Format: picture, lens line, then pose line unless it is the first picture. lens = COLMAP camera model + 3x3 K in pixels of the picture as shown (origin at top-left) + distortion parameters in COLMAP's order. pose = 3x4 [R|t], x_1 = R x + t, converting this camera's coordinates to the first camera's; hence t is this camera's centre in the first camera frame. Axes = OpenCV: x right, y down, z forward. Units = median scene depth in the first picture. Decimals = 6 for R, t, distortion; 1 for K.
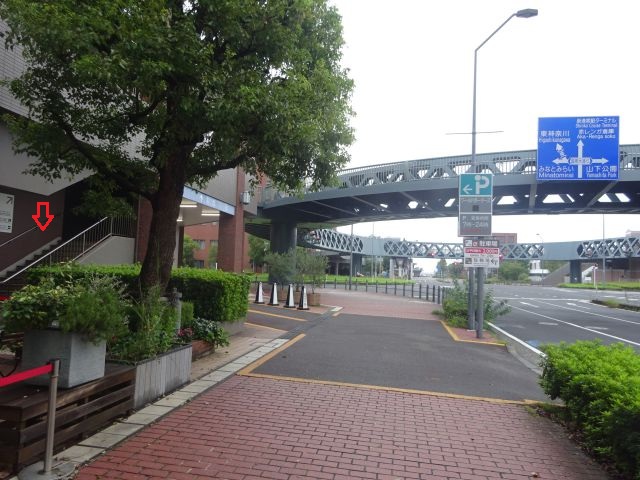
lens RADIAL K [[475.2, 0, 318.2], [0, 475.2, 240.9], [0, 0, 1]] dist [0.011488, 0.003572]
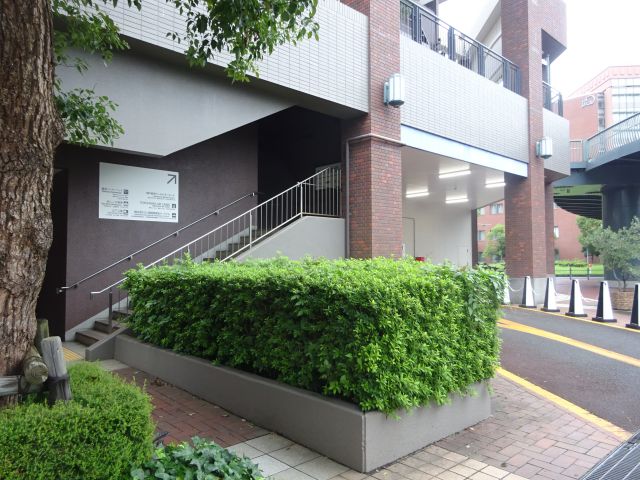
lens RADIAL K [[475.2, 0, 320.8], [0, 475.2, 243.7], [0, 0, 1]] dist [0.011488, 0.003572]
pose [[0.793068, -0.063078, -0.605859, -0.011891], [0.074116, 0.997226, -0.006807, 0.022755], [0.604608, -0.039506, 0.795543, 0.328377]]
